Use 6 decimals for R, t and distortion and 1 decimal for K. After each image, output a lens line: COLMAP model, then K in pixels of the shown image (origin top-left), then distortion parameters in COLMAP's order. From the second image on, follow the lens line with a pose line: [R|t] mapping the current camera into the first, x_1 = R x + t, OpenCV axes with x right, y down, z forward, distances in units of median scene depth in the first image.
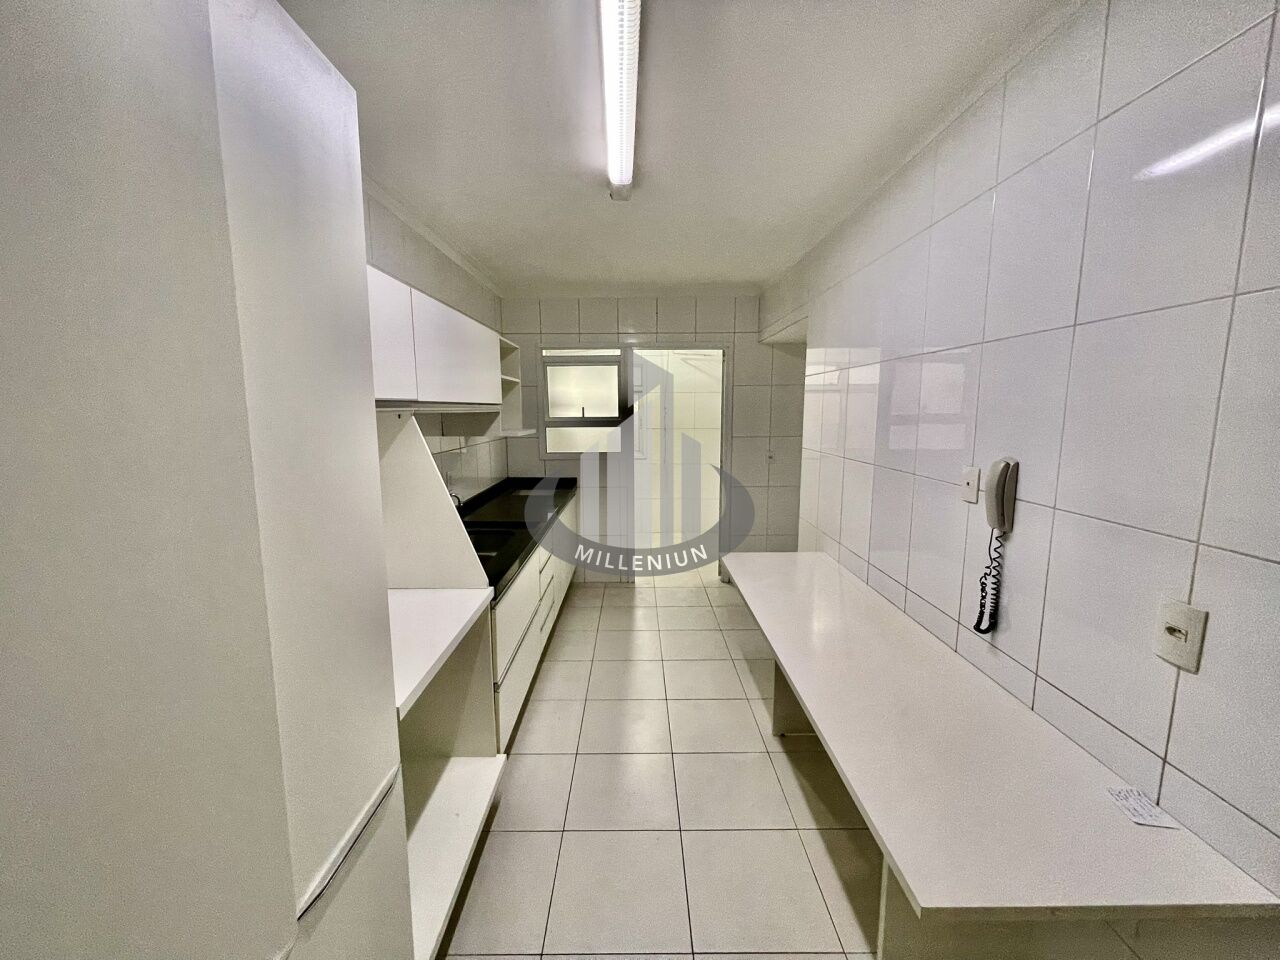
lens RADIAL K [[515.4, 0, 639.2], [0, 515.4, 484.3], [0, 0, 1]] dist [-0.003162, 0.001791]
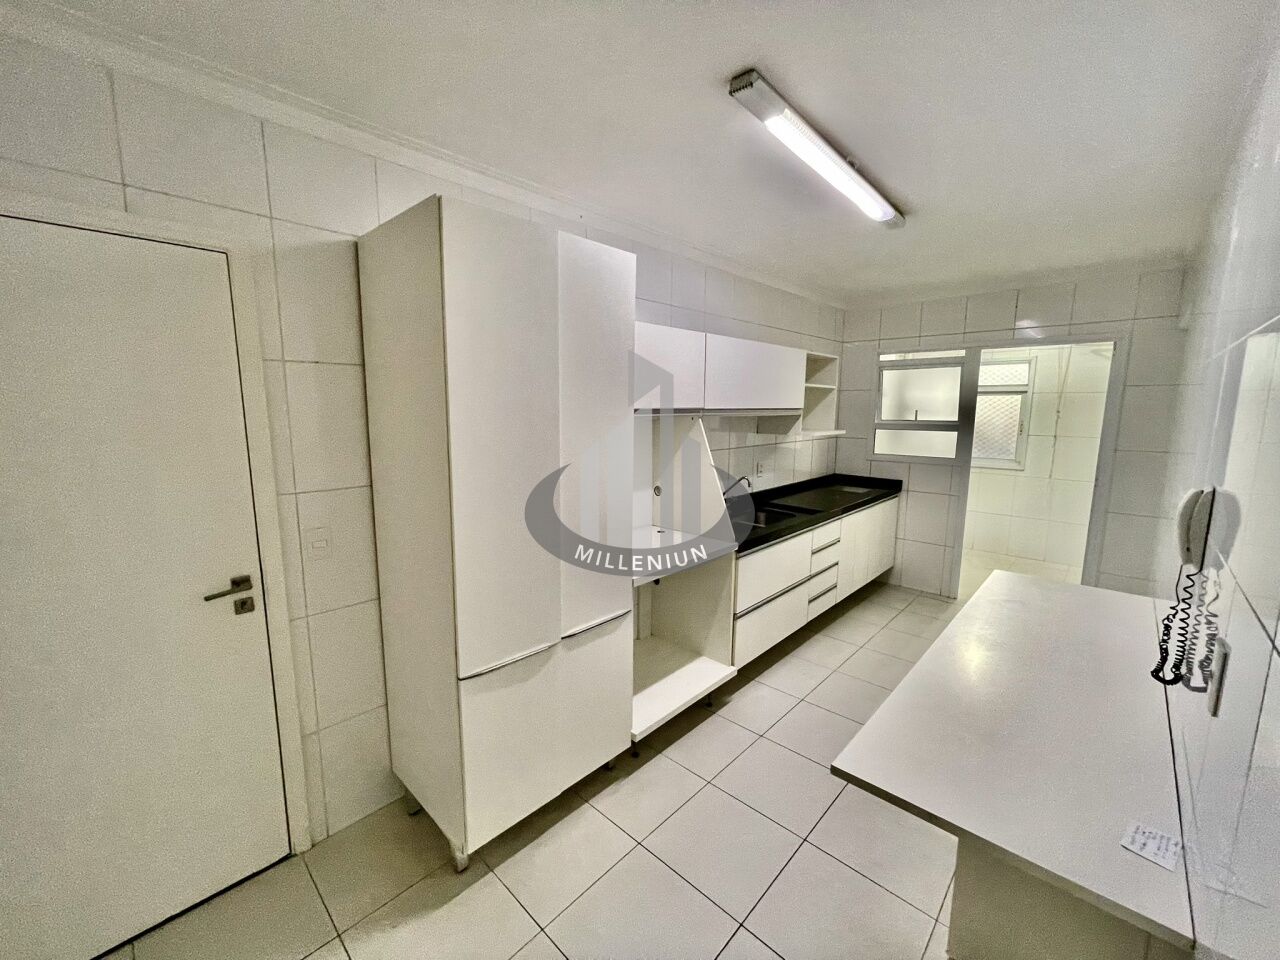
lens RADIAL K [[515.4, 0, 637.6], [0, 515.4, 479.3], [0, 0, 1]] dist [-0.003162, 0.001791]
pose [[0.724013, 0.102770, -0.682088, 0.209814], [-0.106386, 0.993644, 0.036788, 0.003260], [0.681533, 0.045930, 0.730344, -0.093890]]
